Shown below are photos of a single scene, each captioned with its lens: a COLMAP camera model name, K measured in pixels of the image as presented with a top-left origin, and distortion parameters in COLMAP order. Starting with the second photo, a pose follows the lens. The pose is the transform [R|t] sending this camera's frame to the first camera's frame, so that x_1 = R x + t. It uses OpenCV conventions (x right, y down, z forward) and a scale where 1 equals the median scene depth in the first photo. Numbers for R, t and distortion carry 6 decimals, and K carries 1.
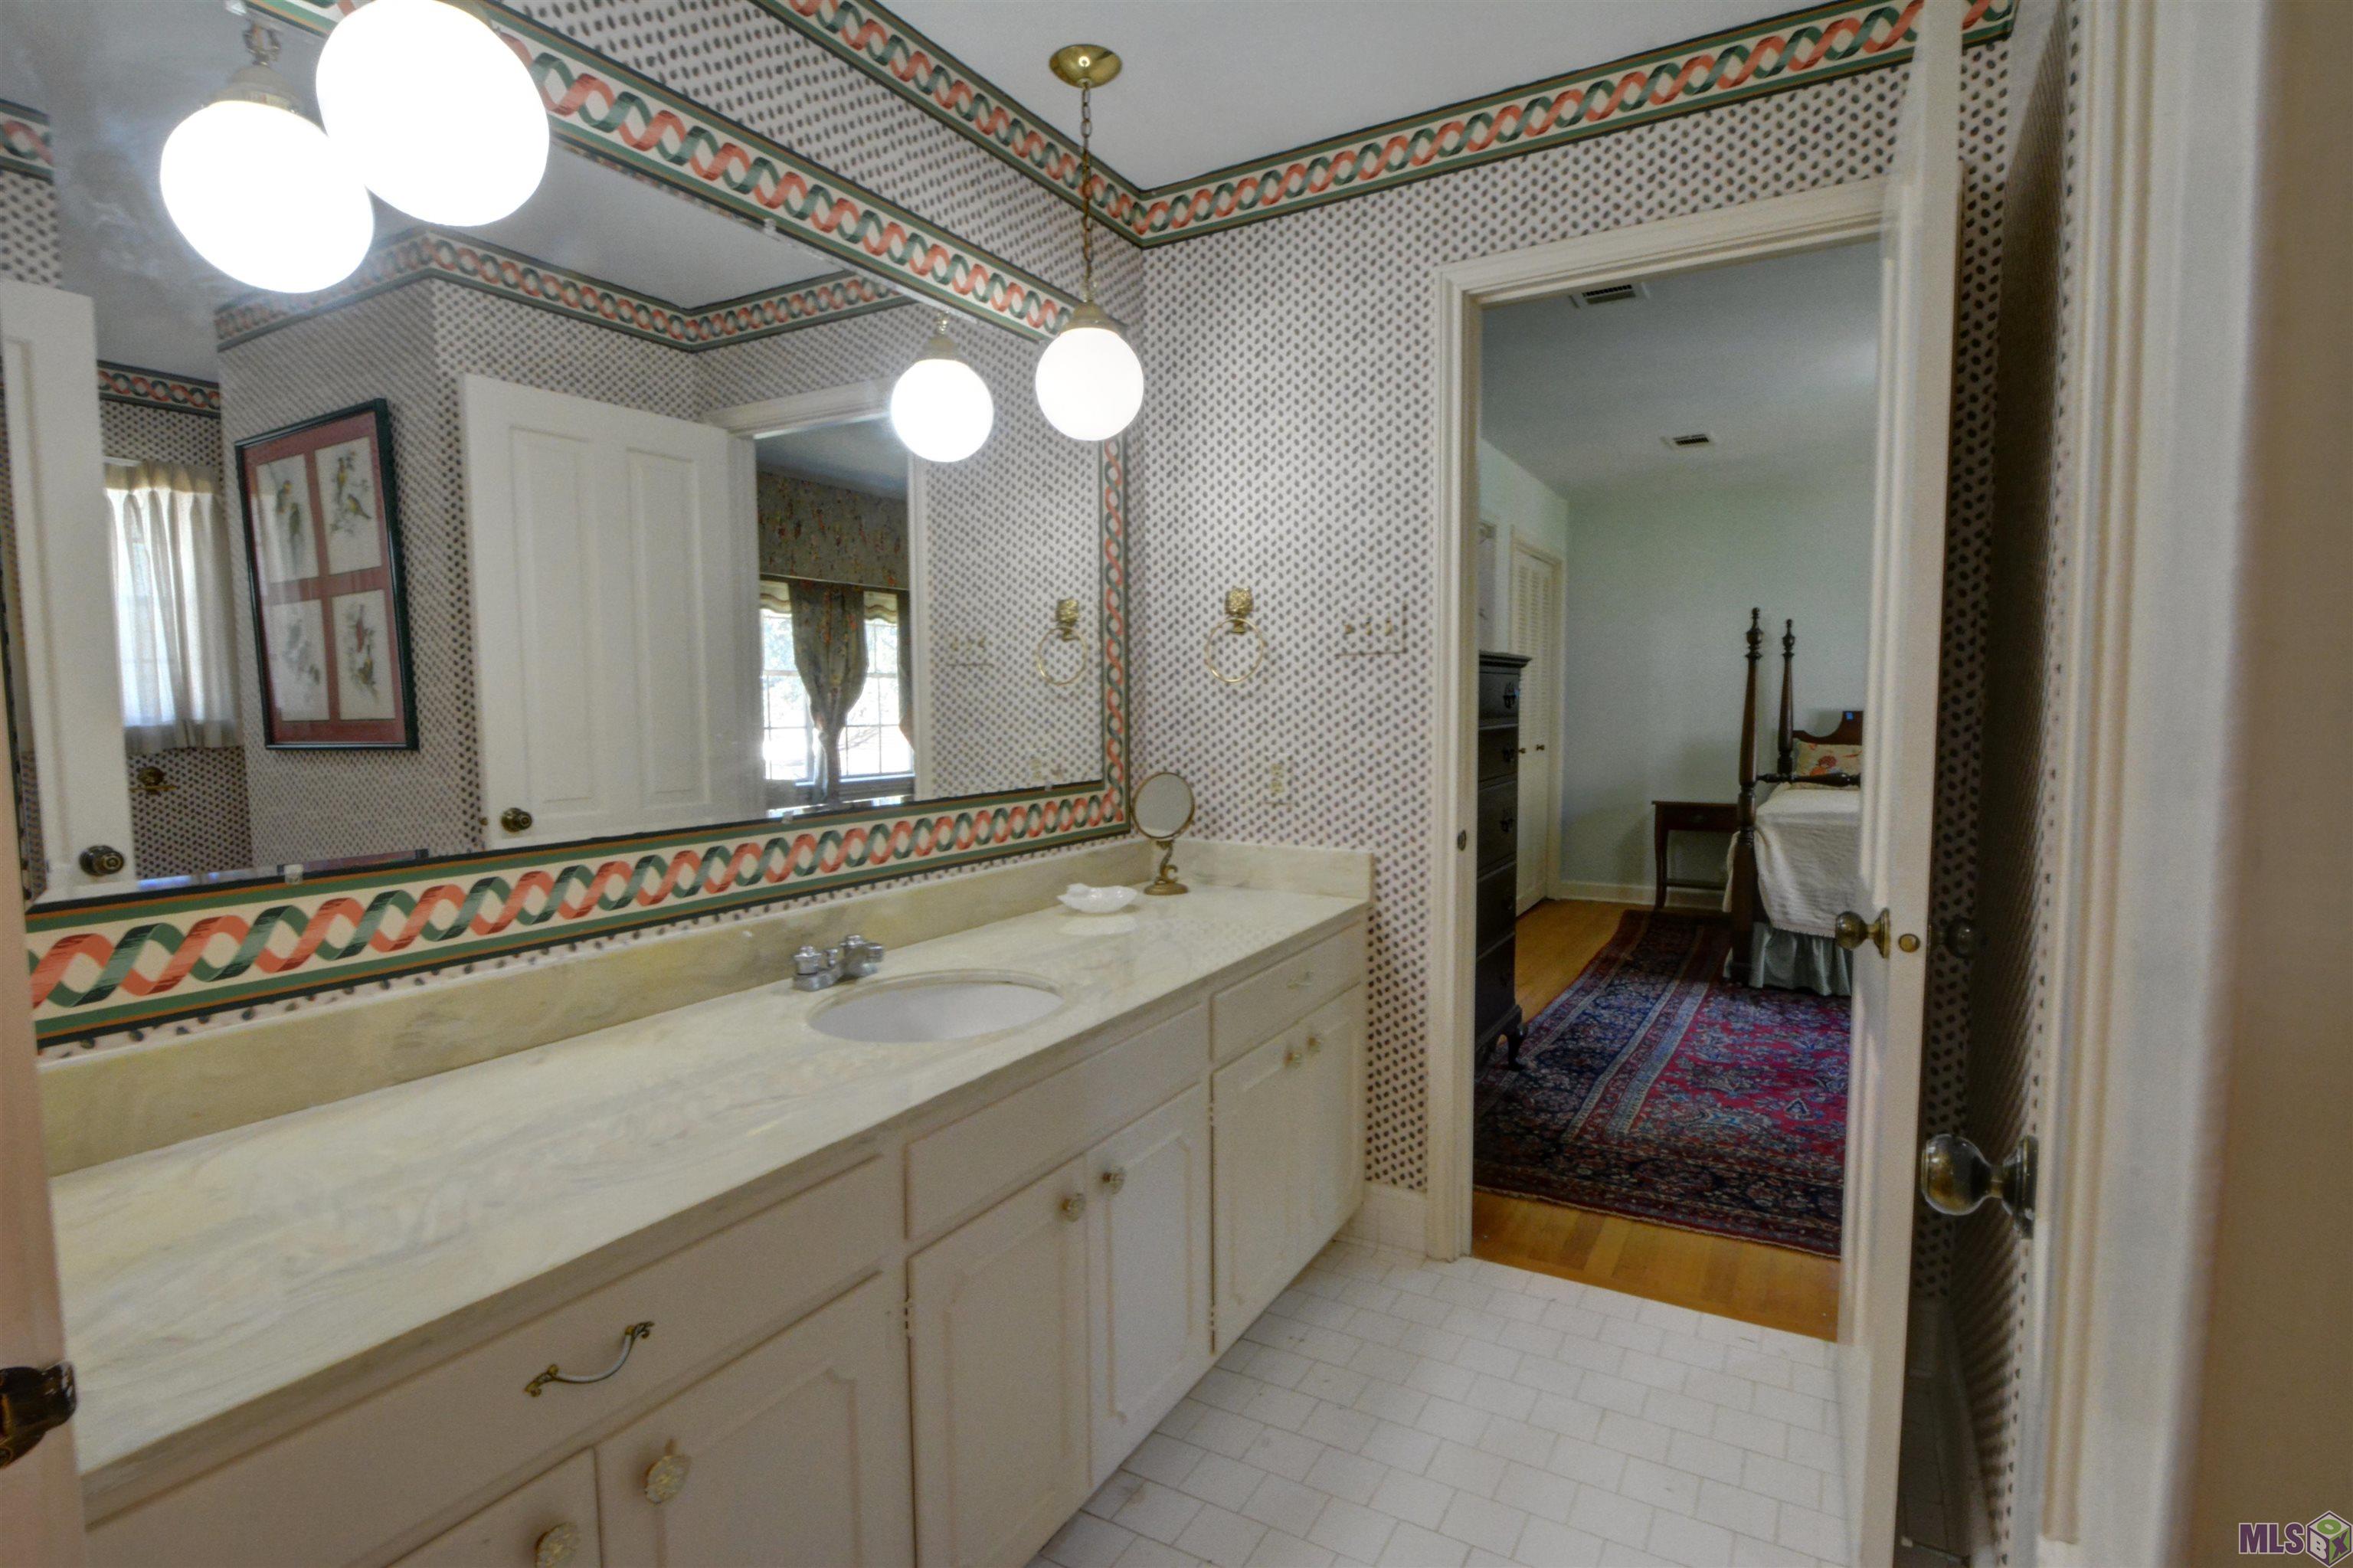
lens RADIAL K [[1157.3, 0, 1138.1], [0, 1157.3, 797.6], [0, 0, 1]] dist [-0.000516, -0.000136]
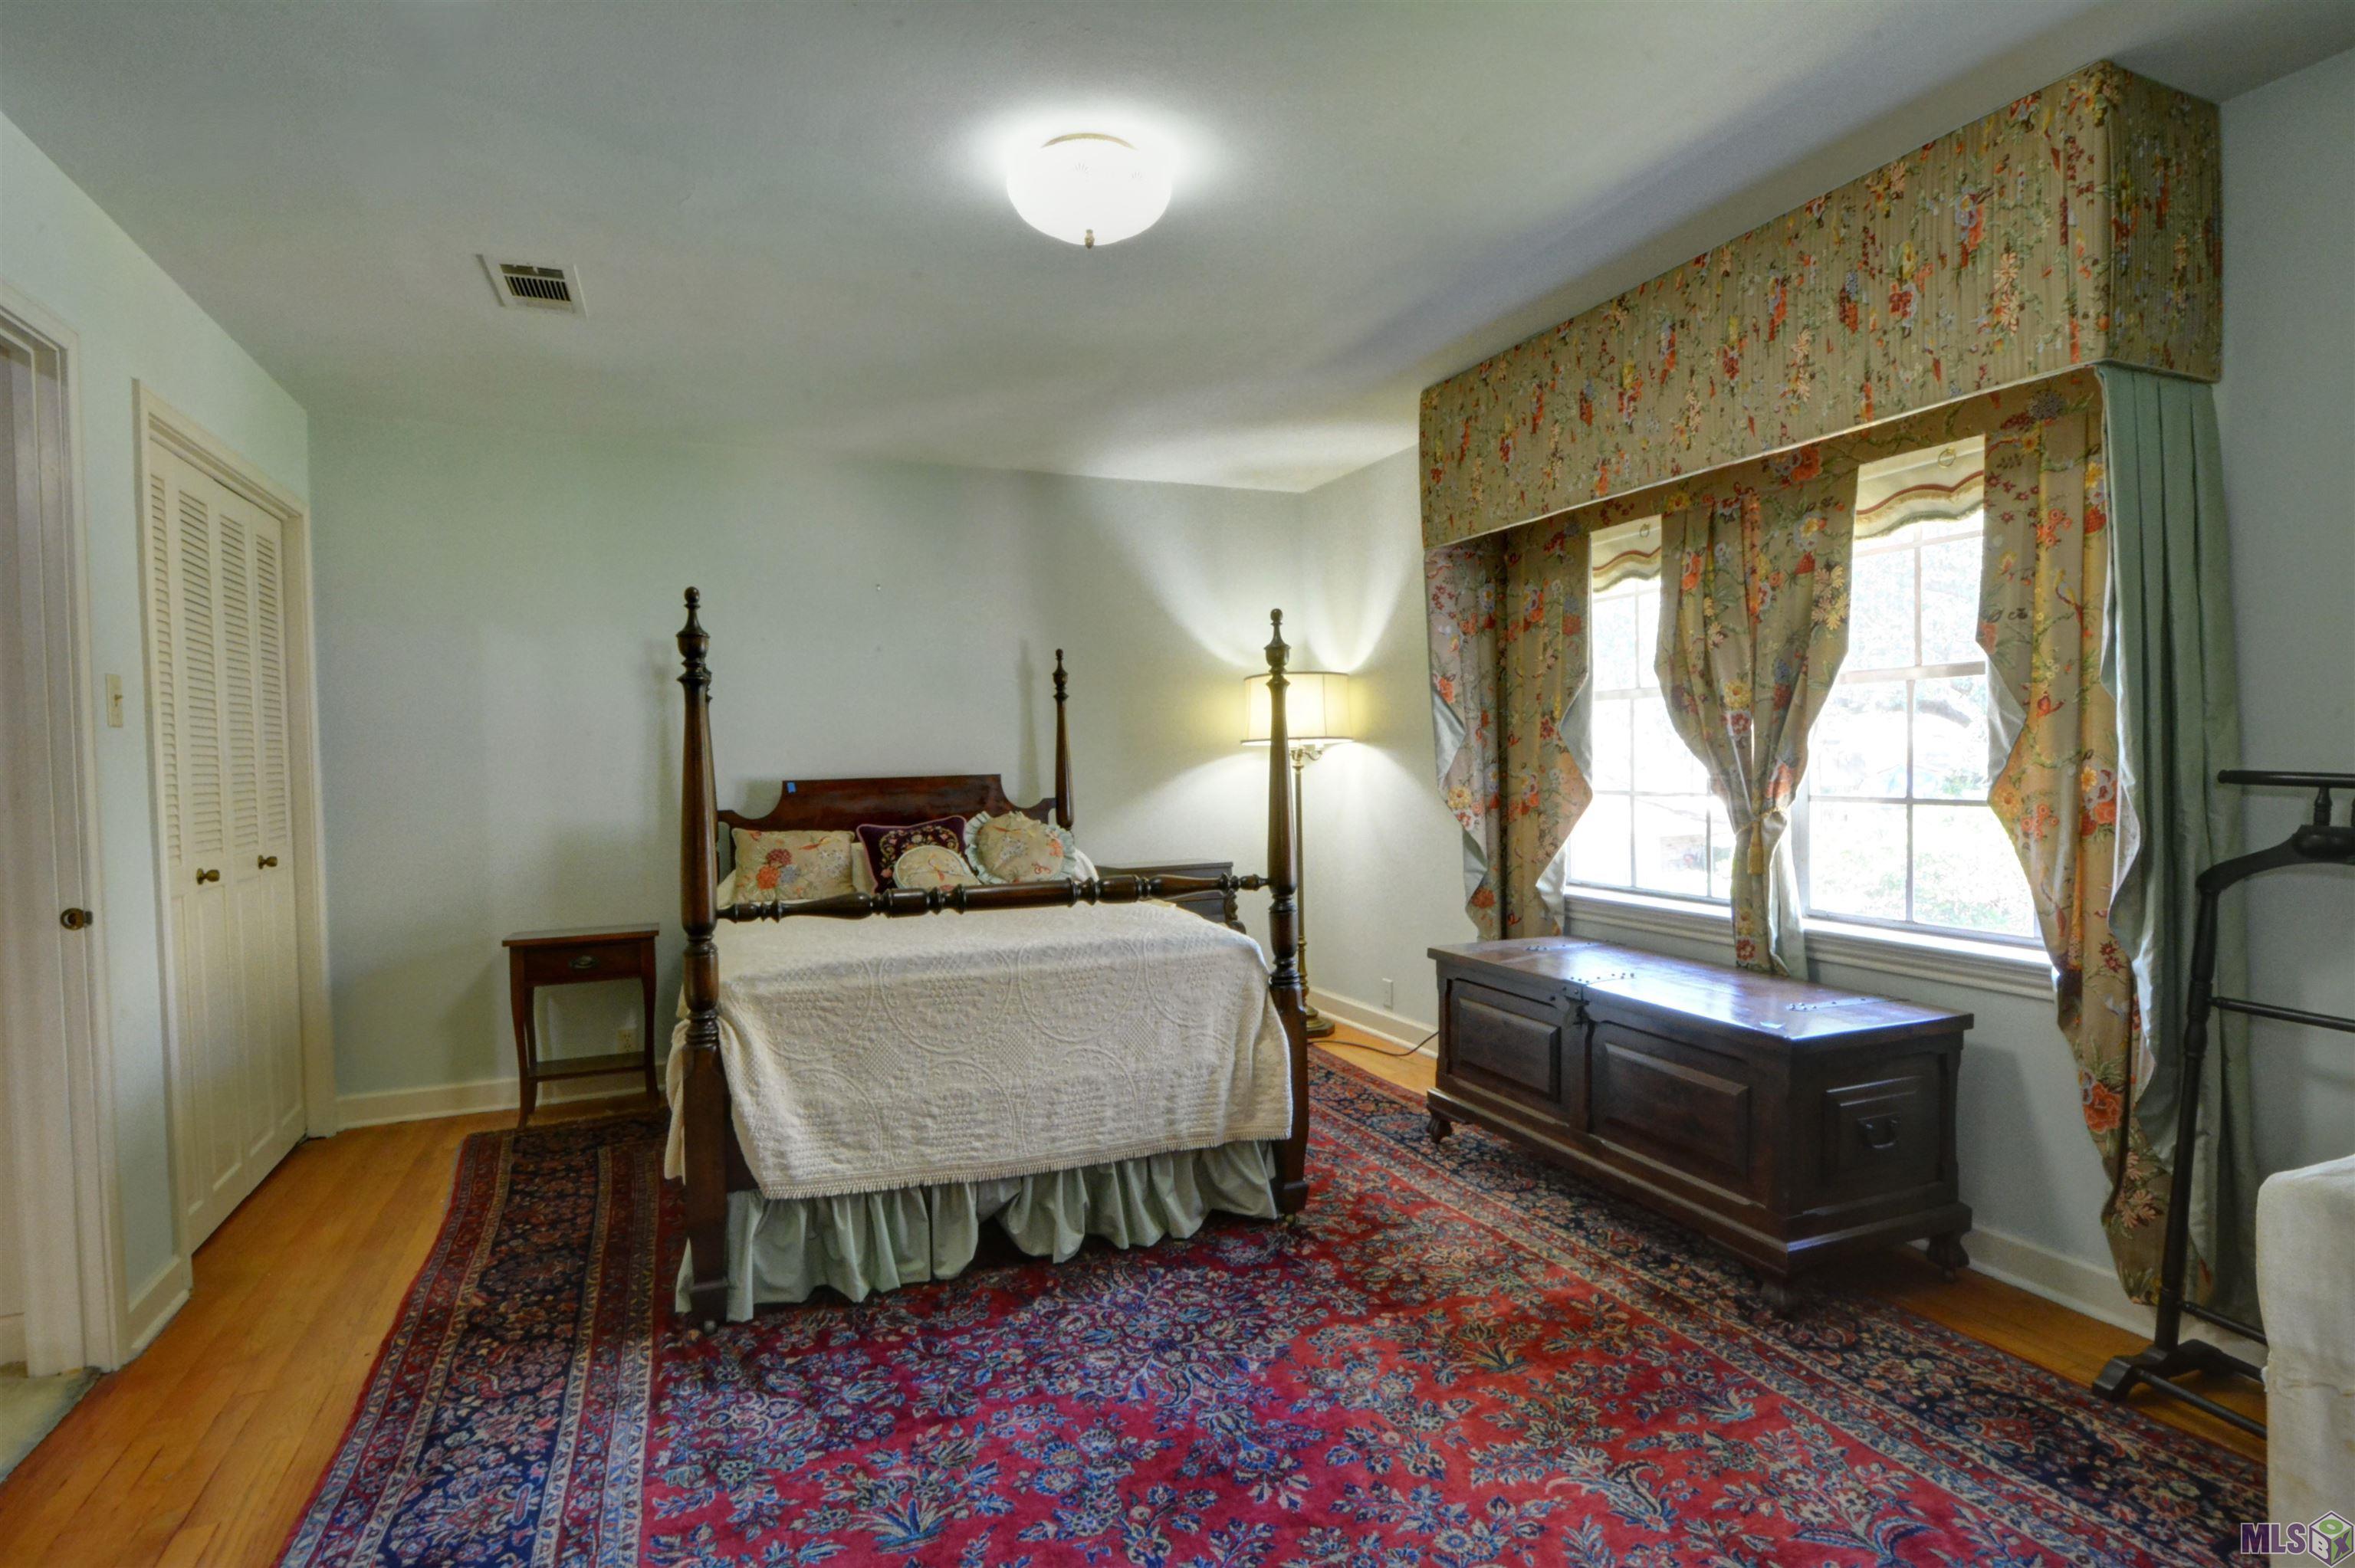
lens RADIAL K [[1154.6, 0, 1166.4], [0, 1154.6, 794.6], [0, 0, 1]] dist [0.000733, -0.007679]
pose [[0.584740, -0.025249, 0.810828, 0.236410], [0.076600, 0.996768, -0.024202, -0.041802], [-0.807596, 0.076261, 0.584784, 0.533041]]
